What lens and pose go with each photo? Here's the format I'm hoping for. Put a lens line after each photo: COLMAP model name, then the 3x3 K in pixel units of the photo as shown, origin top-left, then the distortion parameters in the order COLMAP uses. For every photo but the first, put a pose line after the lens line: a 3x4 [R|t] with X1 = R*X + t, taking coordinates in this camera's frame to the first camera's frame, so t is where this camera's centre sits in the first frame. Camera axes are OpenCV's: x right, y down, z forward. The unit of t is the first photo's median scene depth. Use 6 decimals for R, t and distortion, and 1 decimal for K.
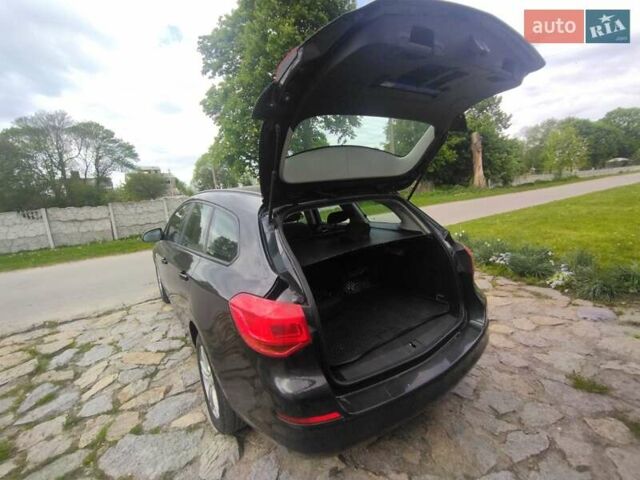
lens RADIAL K [[294.5, 0, 321.1], [0, 294.5, 238.3], [0, 0, 1]] dist [-0.006009, 0.001618]
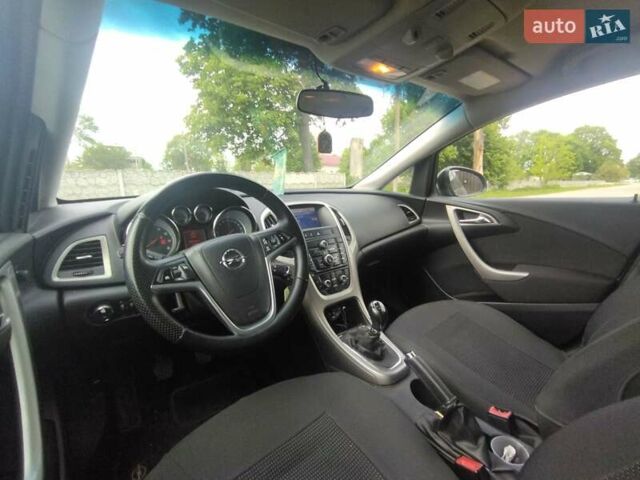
lens RADIAL K [[294.5, 0, 318.1], [0, 294.5, 240.3], [0, 0, 1]] dist [-0.006009, 0.001618]
pose [[0.994754, 0.054619, 0.086498, -0.041958], [-0.056821, 0.998115, 0.023201, -0.000772], [-0.085068, -0.027994, 0.995982, 0.099933]]
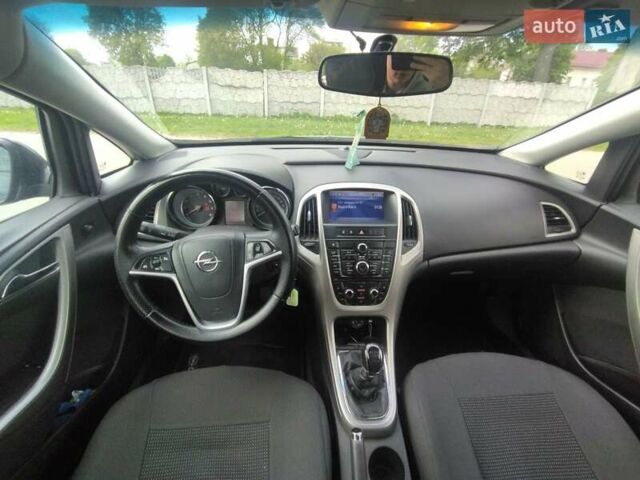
lens RADIAL K [[294.5, 0, 316.4], [0, 294.5, 241.0], [0, 0, 1]] dist [-0.006009, 0.001618]
pose [[0.839027, 0.352350, -0.414588, -0.030942], [-0.191605, 0.904517, 0.380968, -0.009702], [0.509236, -0.240205, 0.826426, 0.108064]]
